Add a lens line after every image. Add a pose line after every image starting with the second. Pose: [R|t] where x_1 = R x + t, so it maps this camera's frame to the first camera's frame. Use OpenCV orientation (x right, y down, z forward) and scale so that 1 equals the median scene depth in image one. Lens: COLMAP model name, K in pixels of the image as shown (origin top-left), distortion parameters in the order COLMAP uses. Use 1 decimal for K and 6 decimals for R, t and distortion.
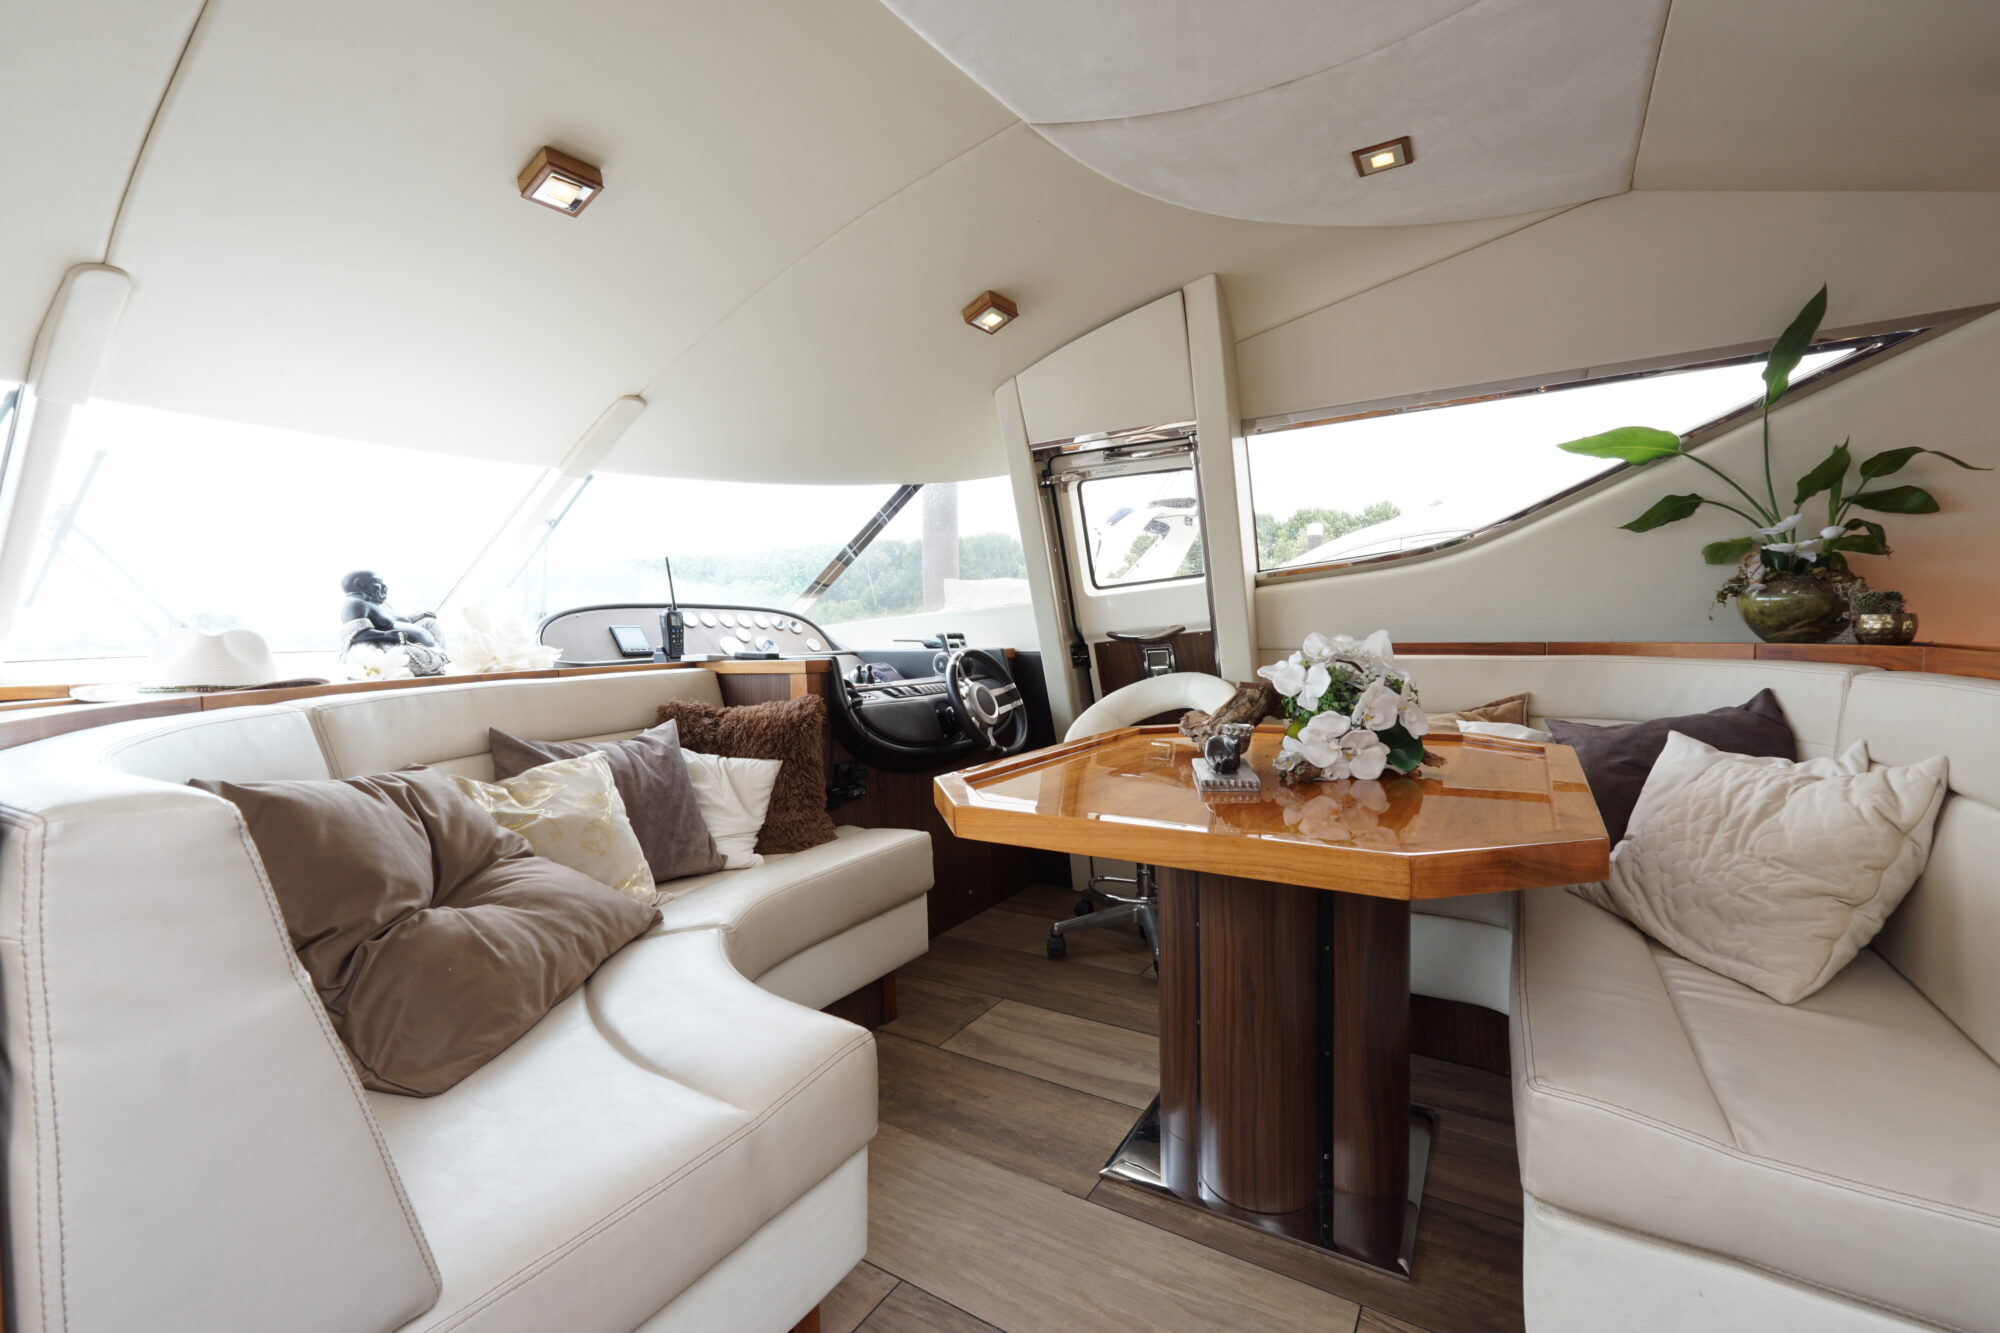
lens RADIAL K [[840.9, 0, 997.0], [0, 840.9, 666.7], [0, 0, 1]] dist [-0.019774, 0.007994]
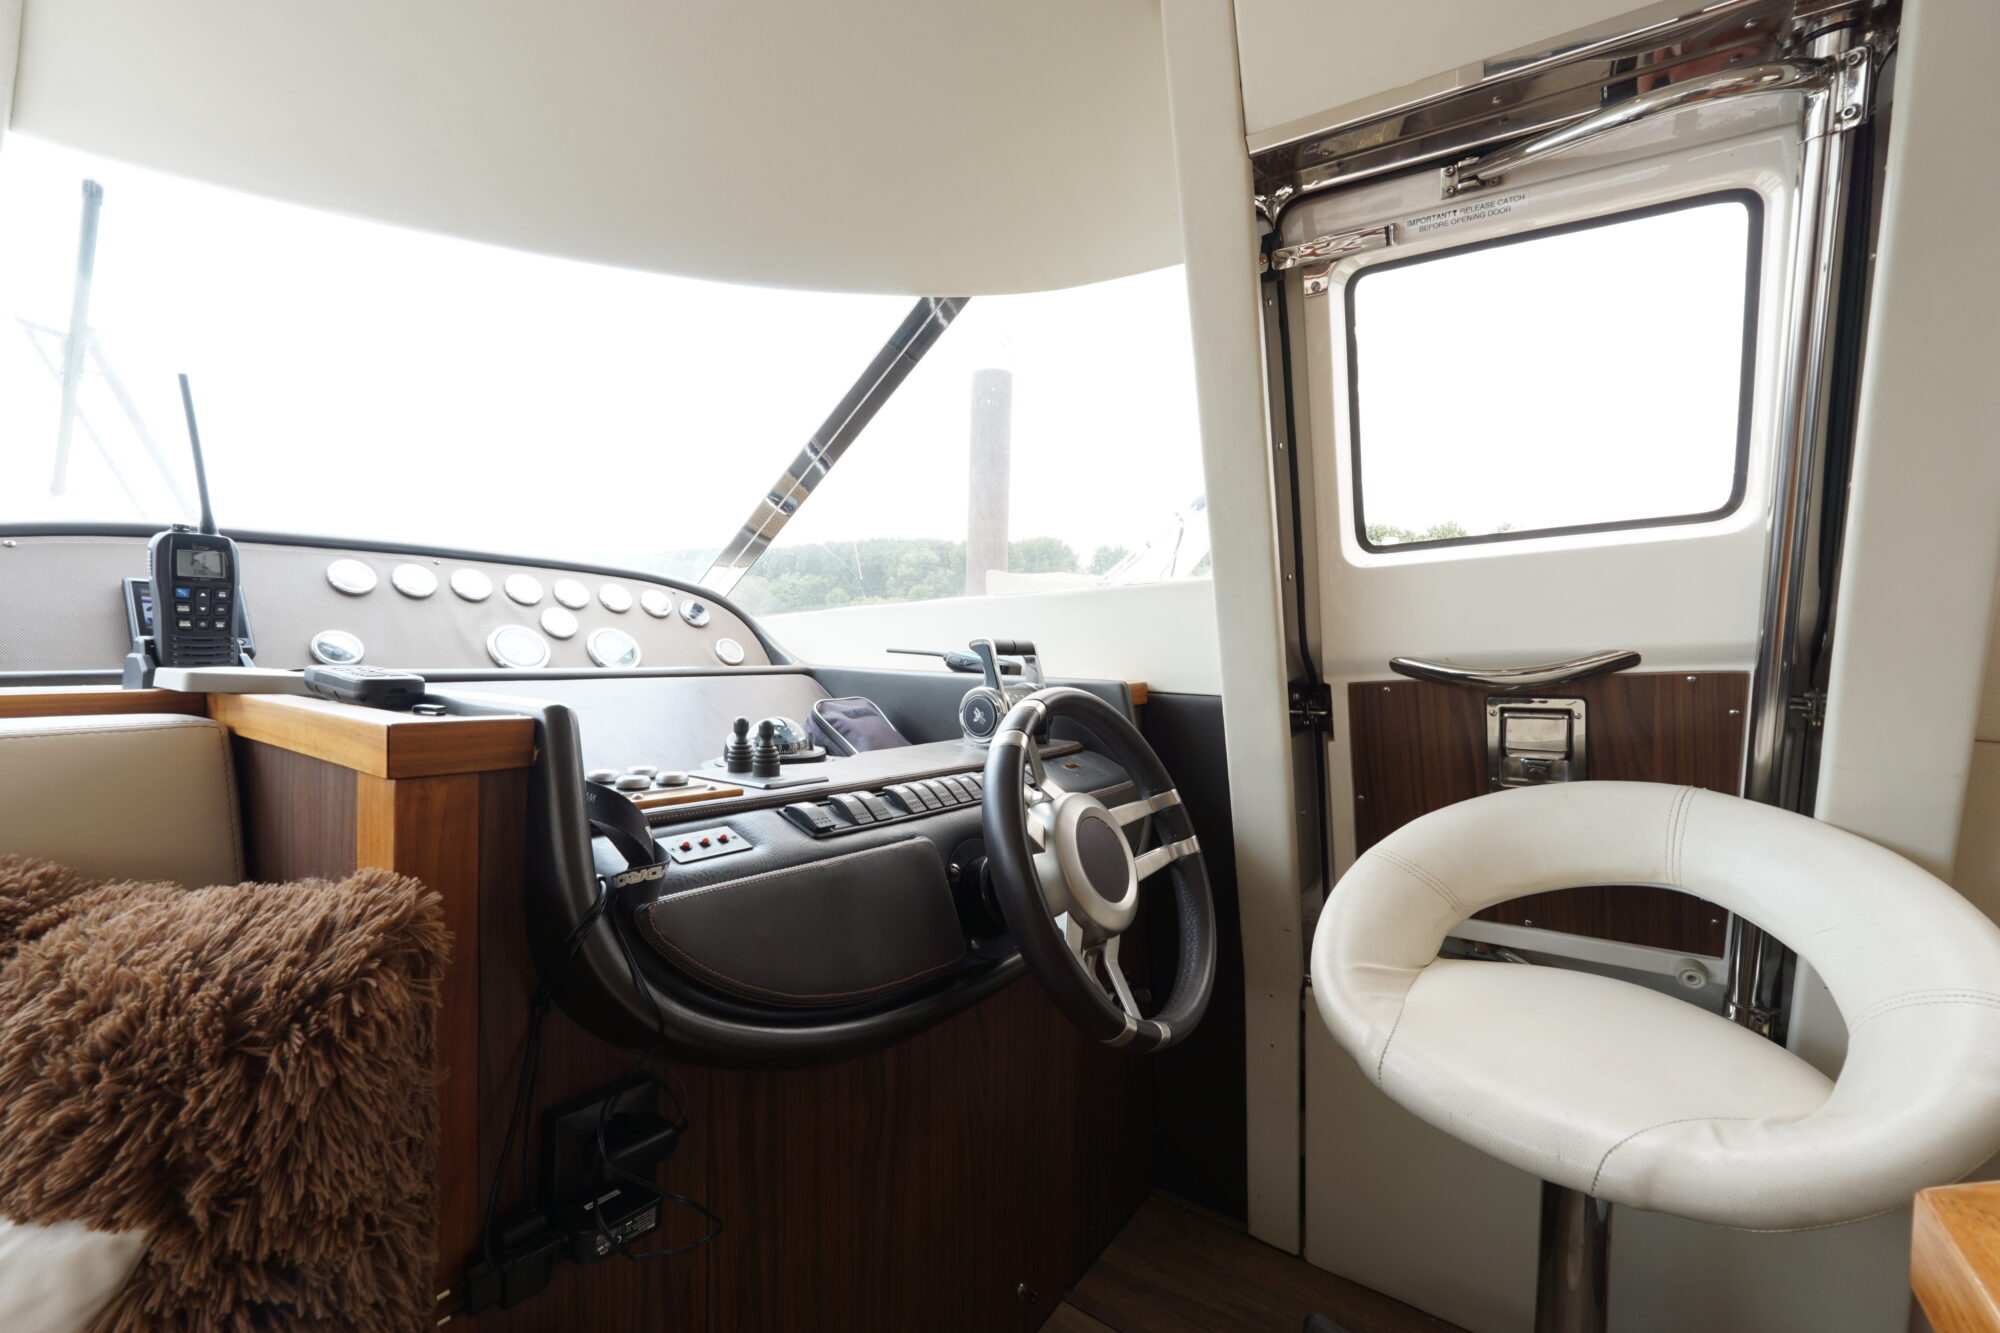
lens RADIAL K [[837.9, 0, 994.5], [0, 837.9, 667.5], [0, 0, 1]] dist [-0.018847, 0.007828]
pose [[0.996707, 0.052205, -0.062043, -0.039011], [-0.052917, 0.998550, -0.009897, -0.026023], [0.061437, 0.013148, 0.998024, 0.674459]]
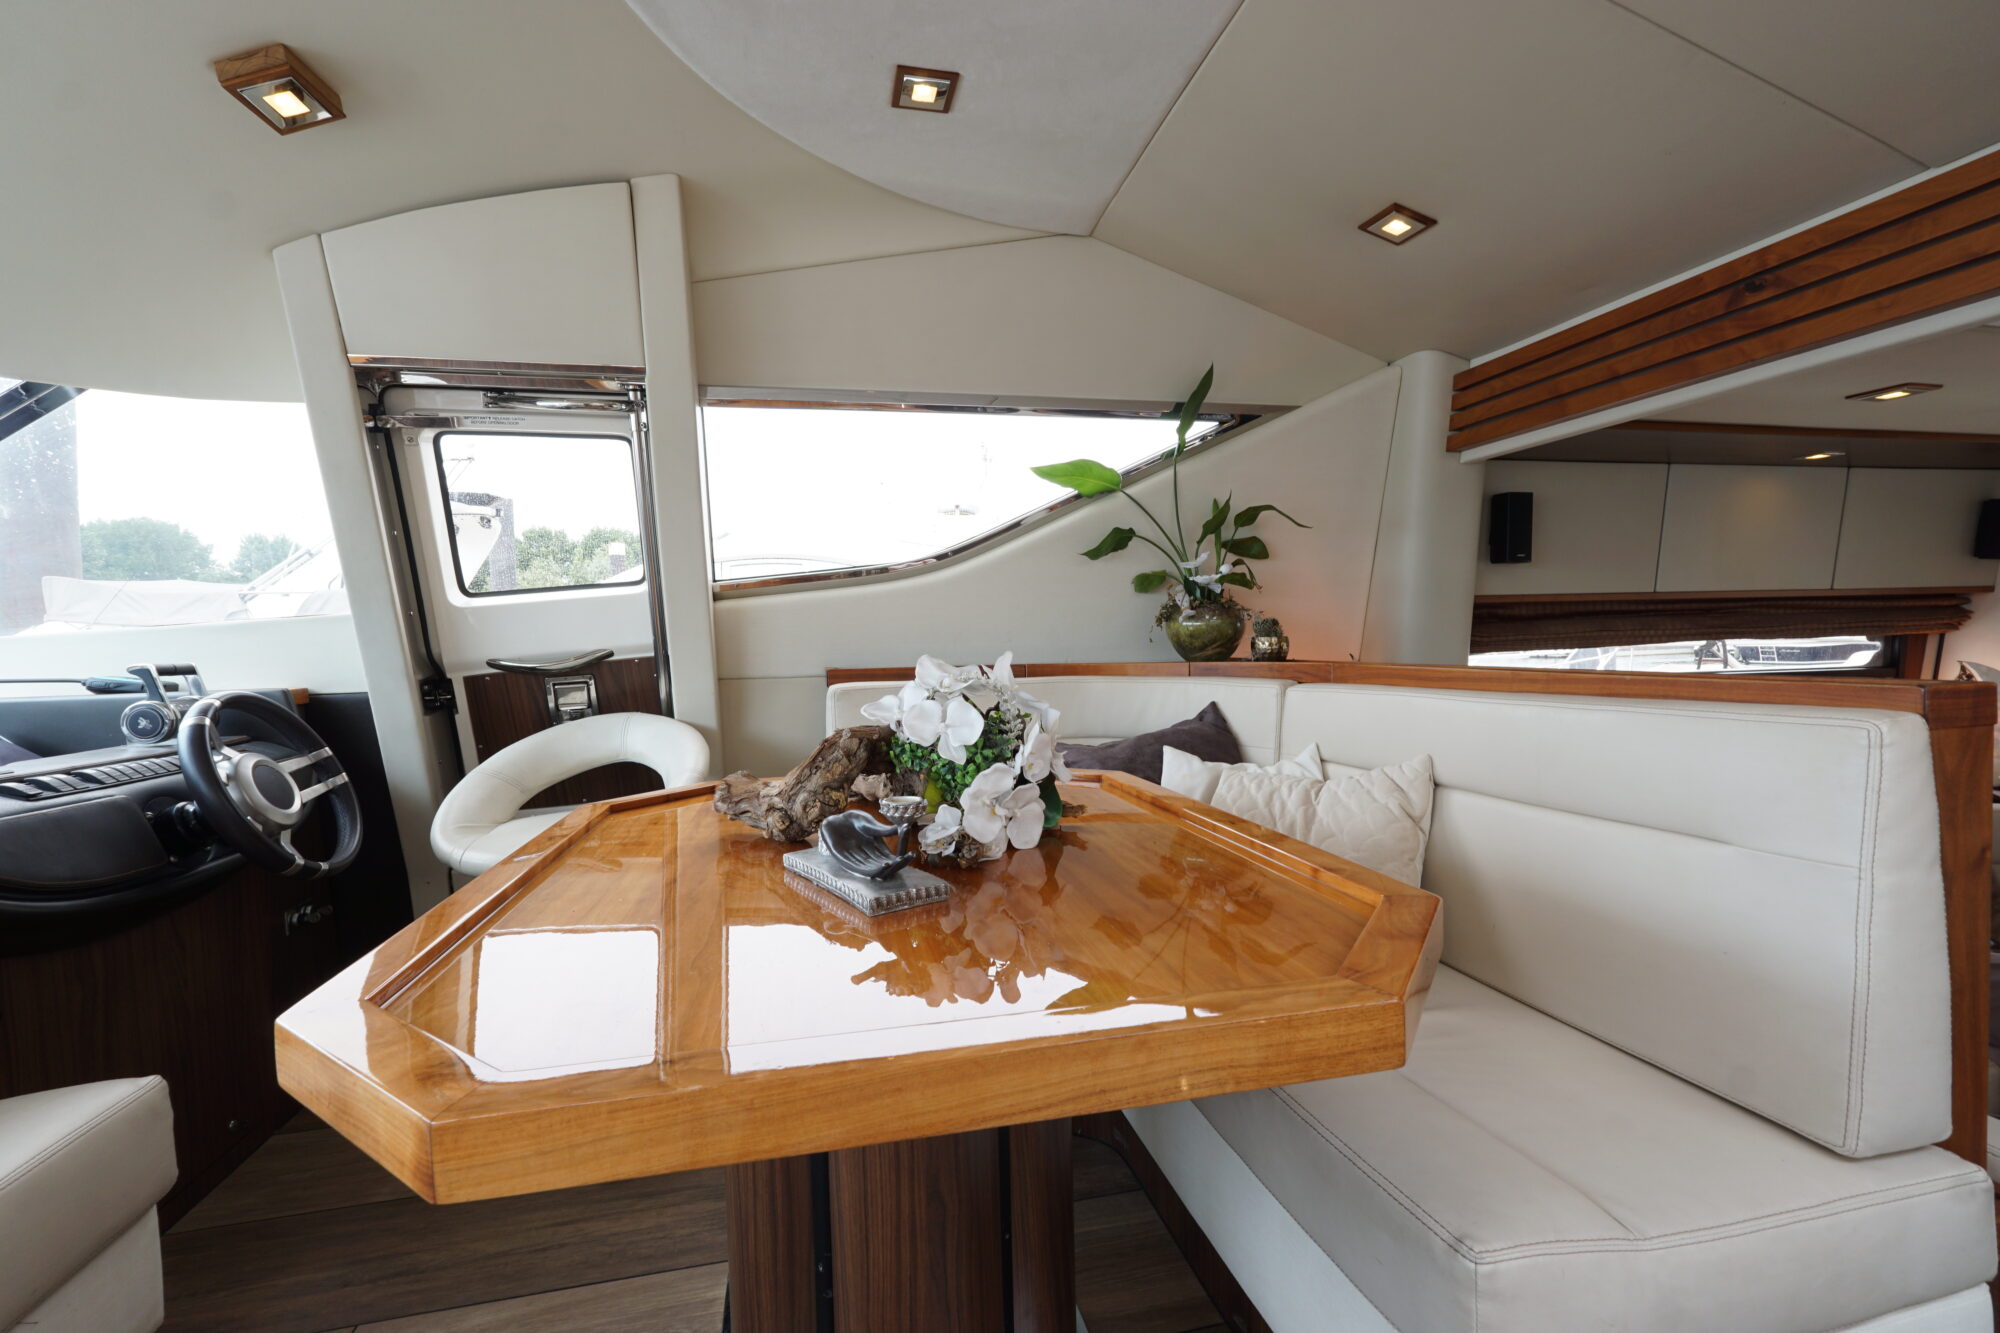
lens RADIAL K [[840.9, 0, 997.0], [0, 840.9, 666.7], [0, 0, 1]] dist [-0.019774, 0.007994]
pose [[0.709347, -0.017100, 0.704652, -0.060966], [0.039458, 0.999101, -0.015475, -0.010261], [-0.703755, 0.038782, 0.709384, 0.262893]]
